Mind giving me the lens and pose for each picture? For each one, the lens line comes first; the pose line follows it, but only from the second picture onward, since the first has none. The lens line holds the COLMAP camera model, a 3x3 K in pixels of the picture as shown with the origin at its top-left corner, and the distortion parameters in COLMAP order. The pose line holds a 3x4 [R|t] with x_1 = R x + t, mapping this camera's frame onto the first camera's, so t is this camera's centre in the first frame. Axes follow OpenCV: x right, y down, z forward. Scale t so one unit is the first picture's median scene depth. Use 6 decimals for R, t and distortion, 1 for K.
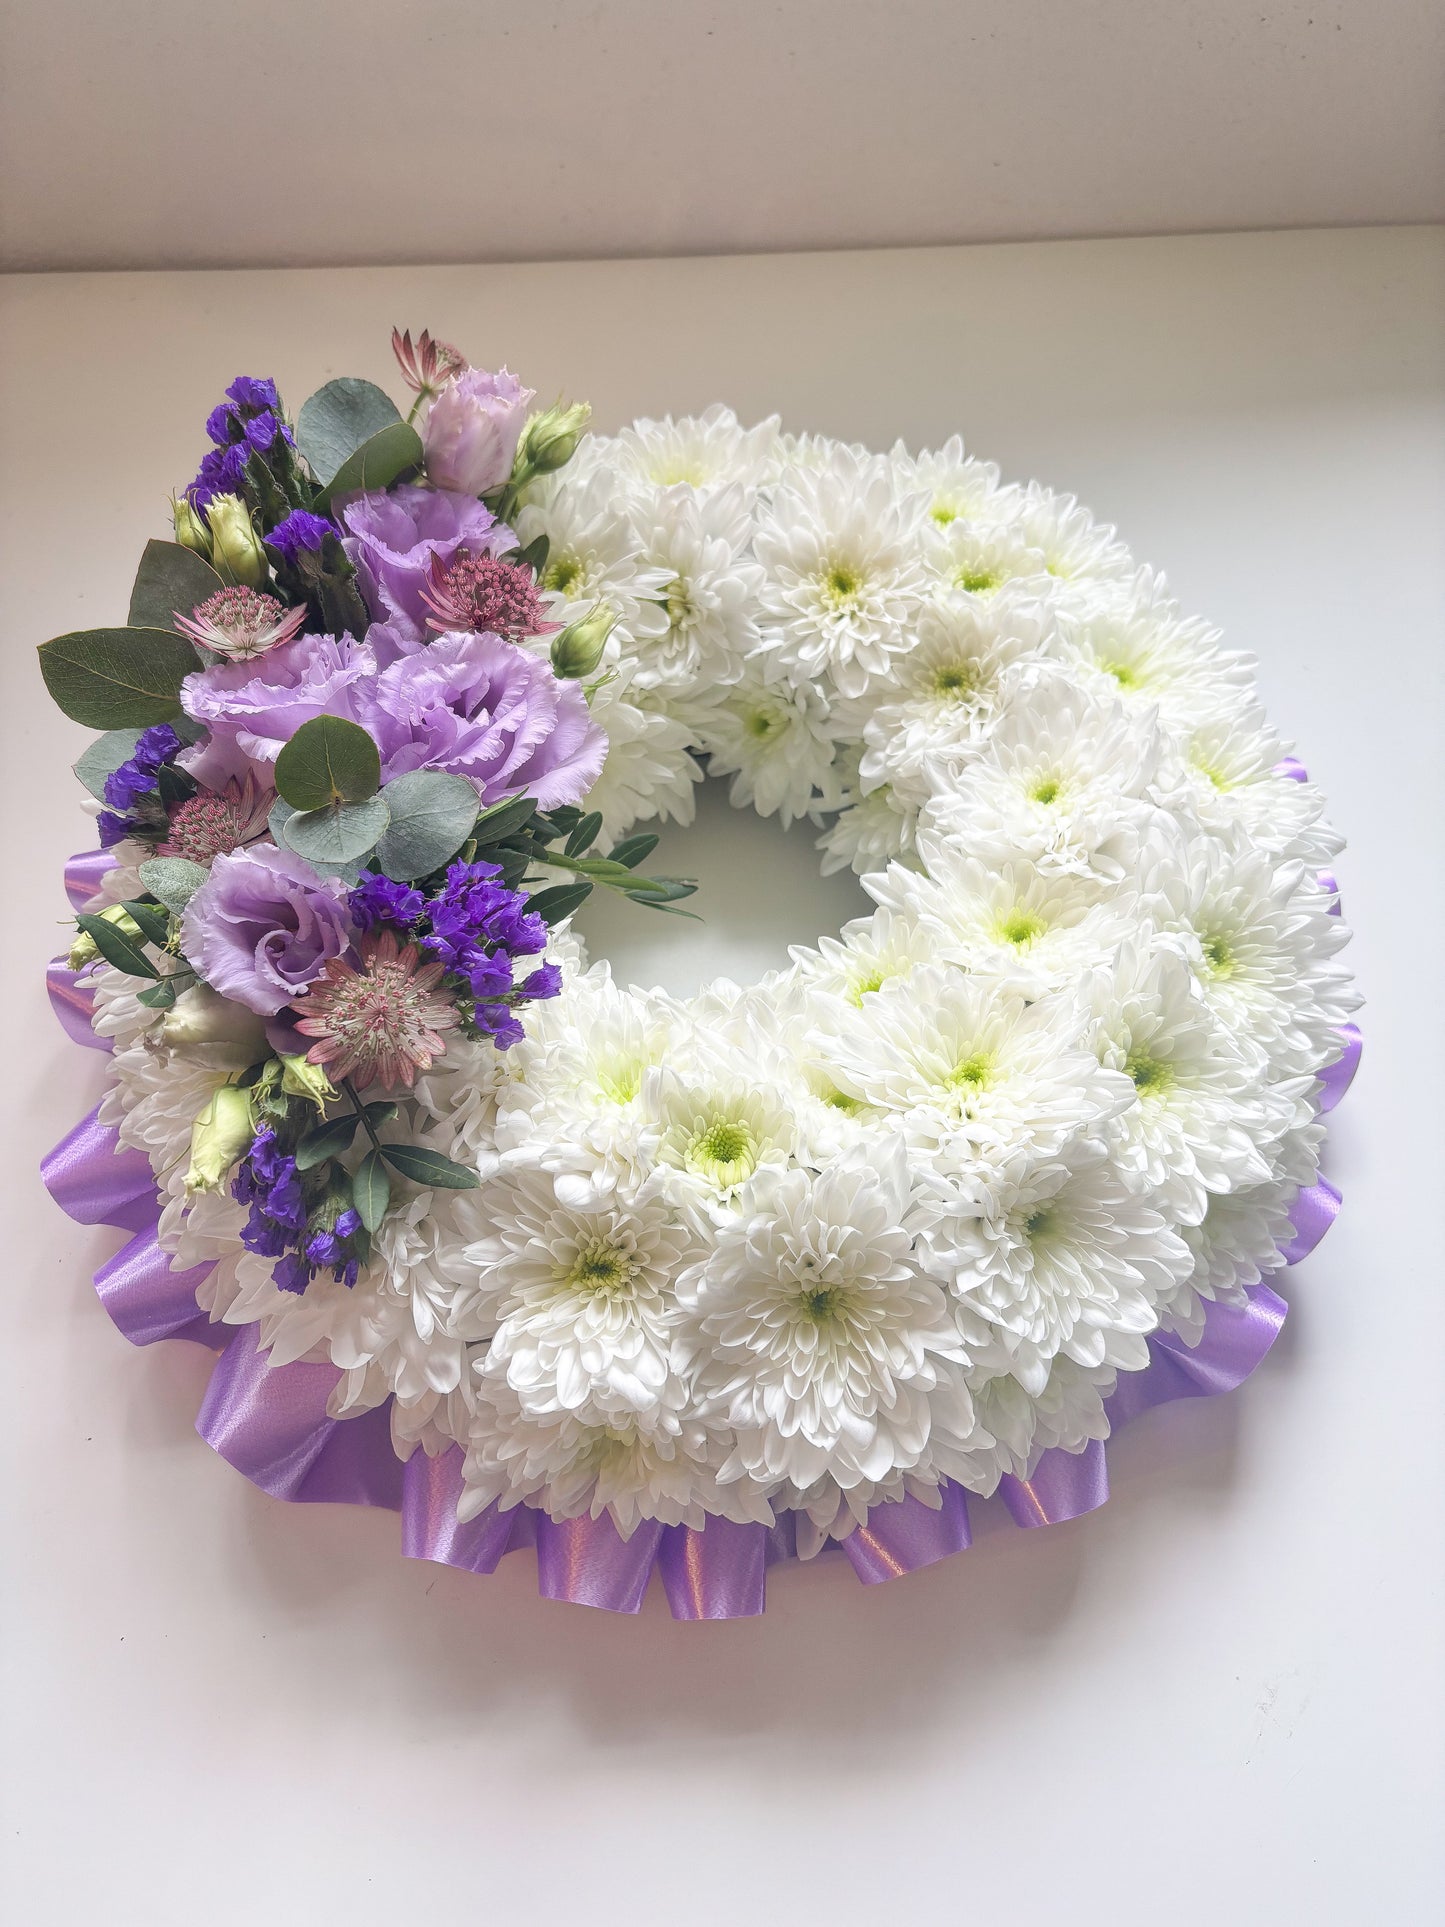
lens RADIAL K [[1526.7, 0, 732.0], [0, 1526.7, 957.1], [0, 0, 1]] dist [-0.001651, -0.045108]
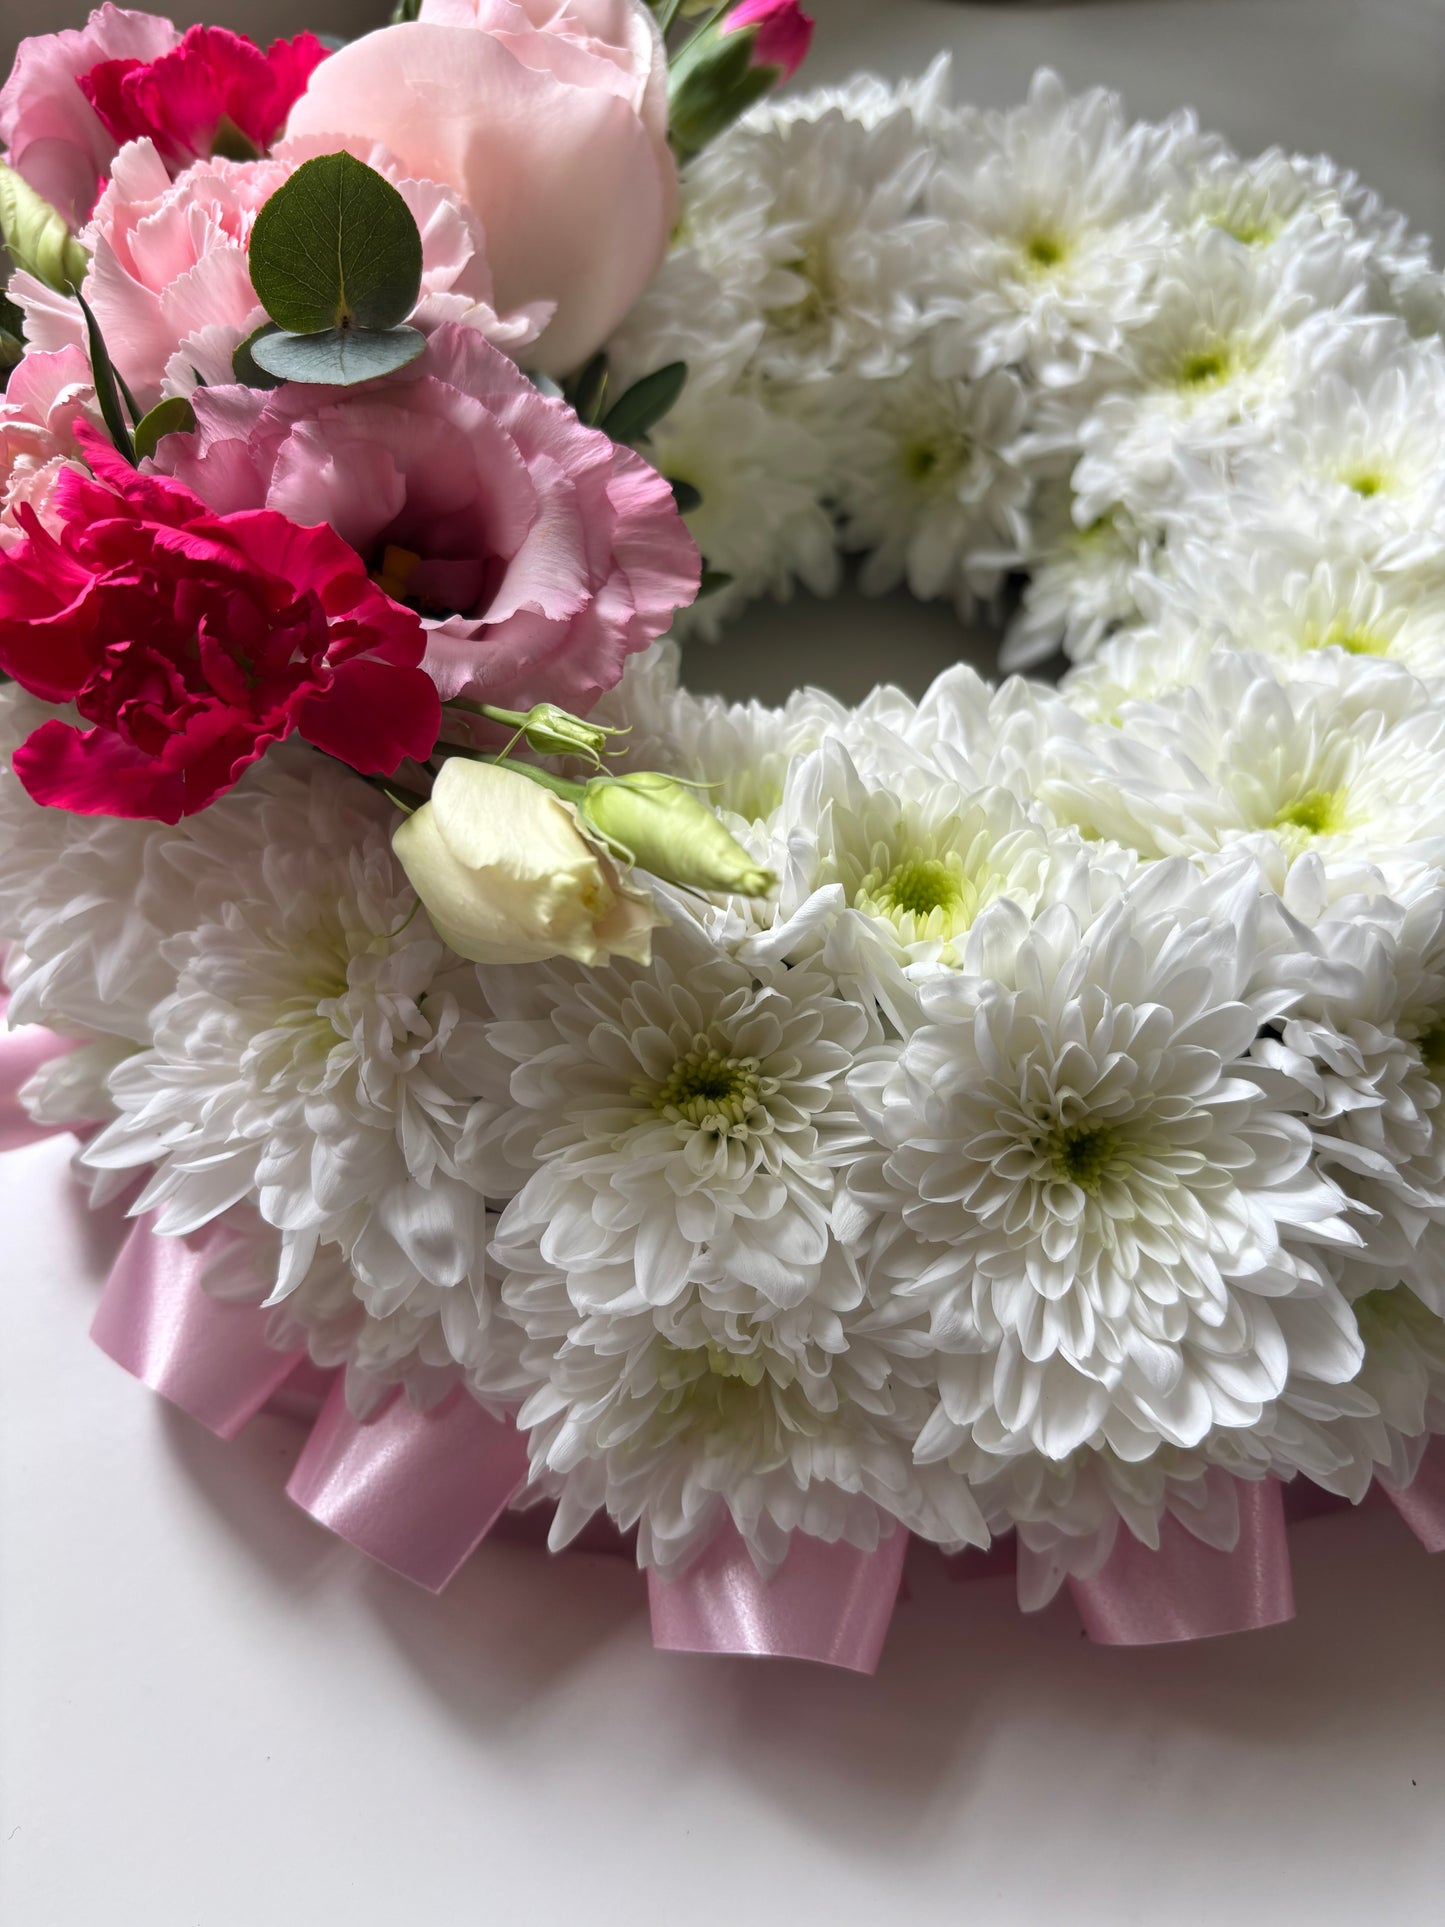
lens RADIAL K [[1526.7, 0, 743.2], [0, 1526.7, 976.4], [0, 0, 1]] dist [-0.001651, -0.045108]
pose [[0.999509, 0.027962, -0.014129, -0.060941], [-0.029009, 0.996353, -0.080247, 0.192040], [0.011833, 0.080617, 0.996675, 0.368259]]
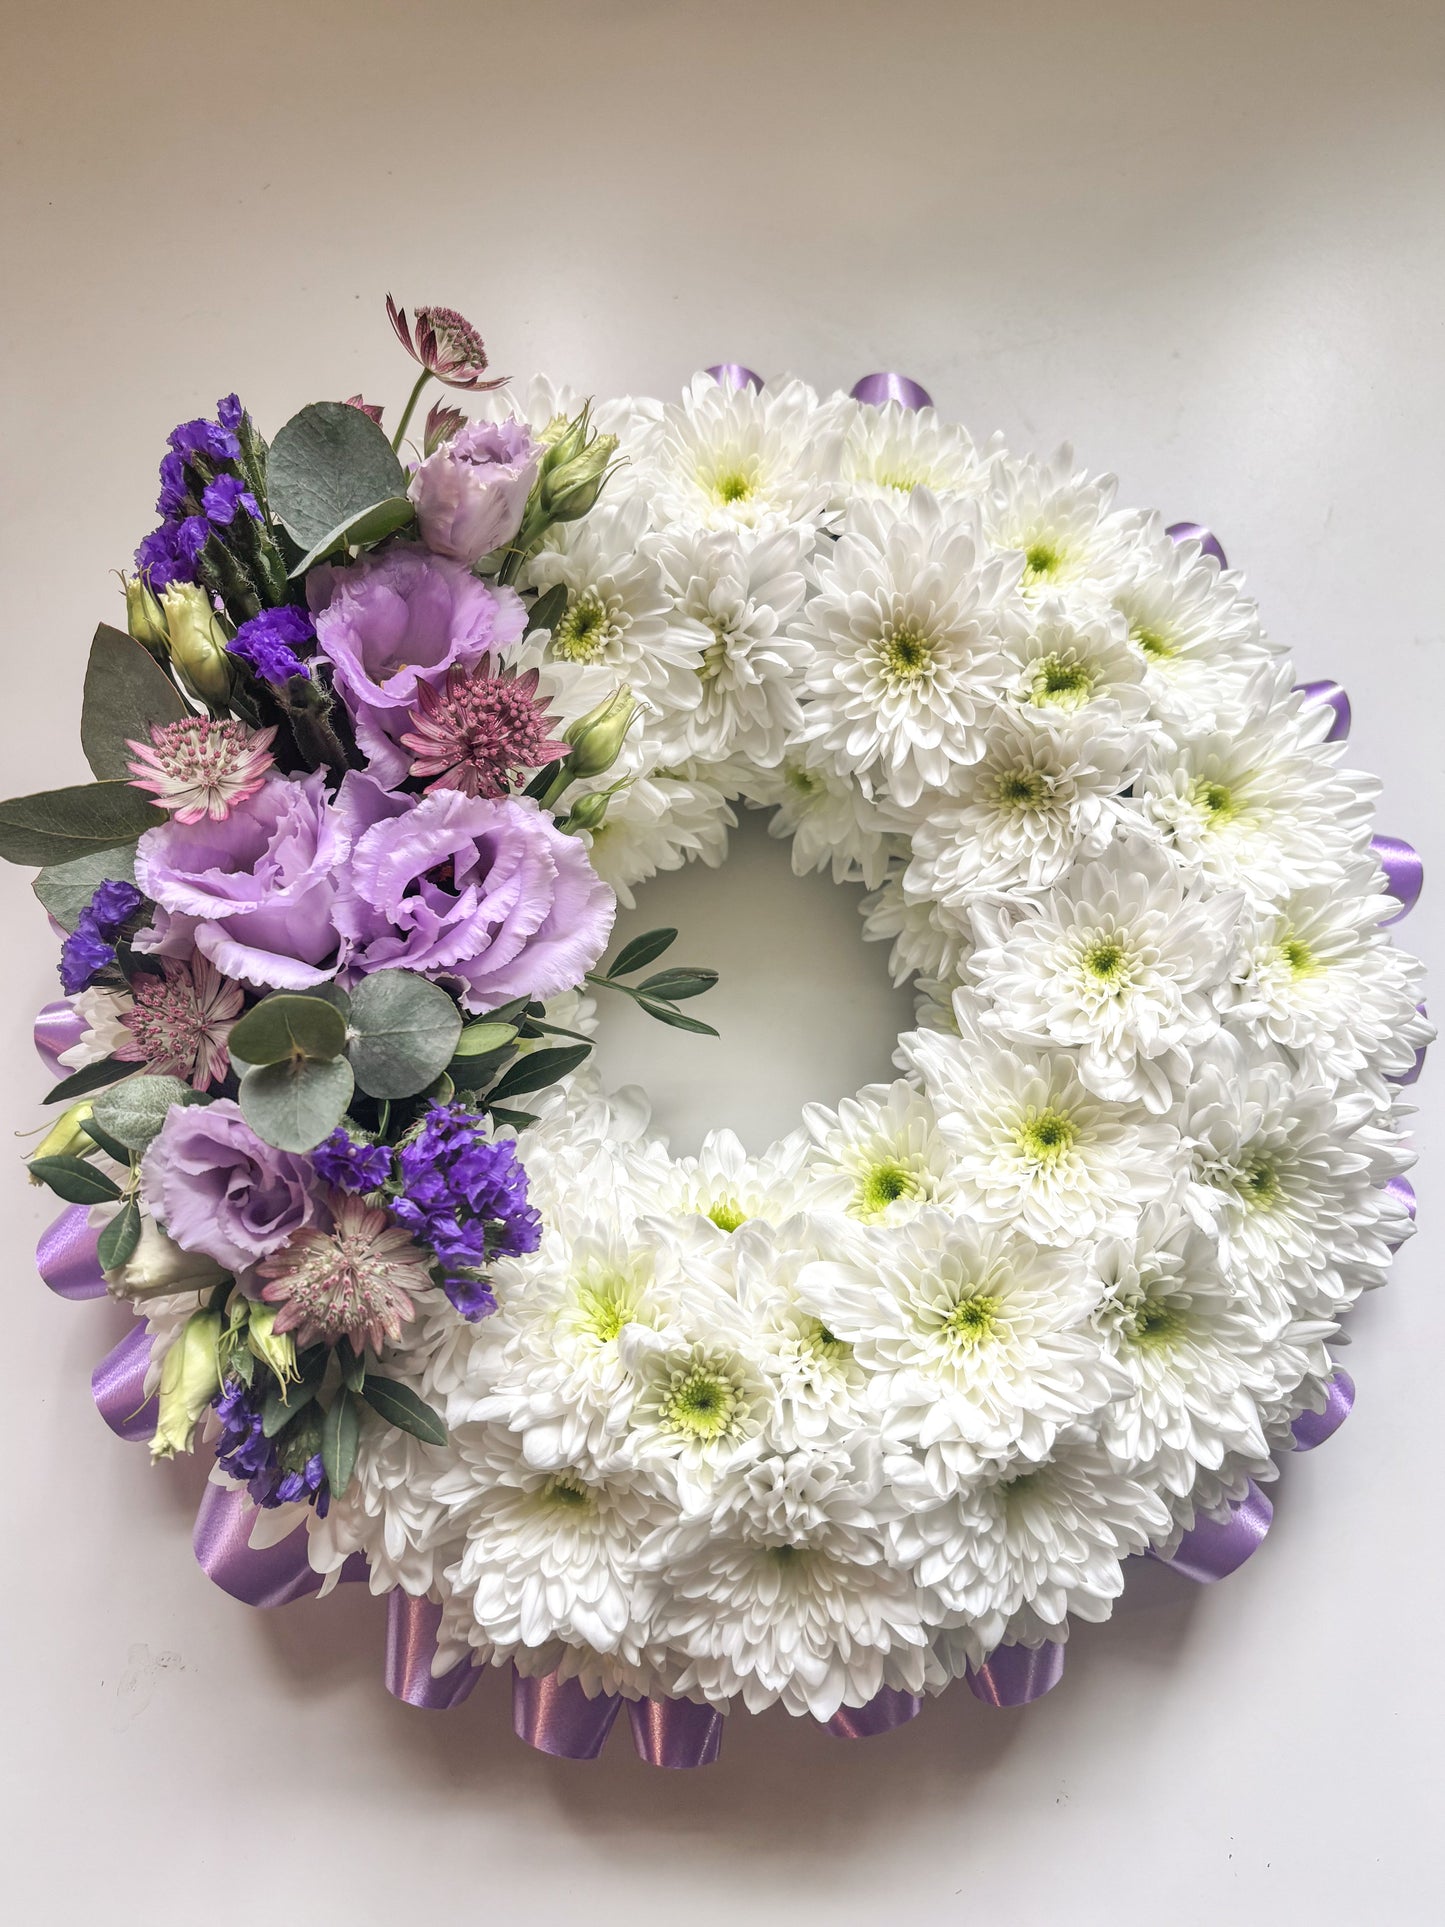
lens RADIAL K [[1526.7, 0, 725.0], [0, 1526.7, 990.2], [0, 0, 1]] dist [-0.001651, -0.045108]
pose [[0.995465, 0.081254, -0.049467, 0.034044], [-0.061127, 0.944819, 0.321838, -0.402816], [0.072888, -0.317355, 0.945501, 0.149335]]
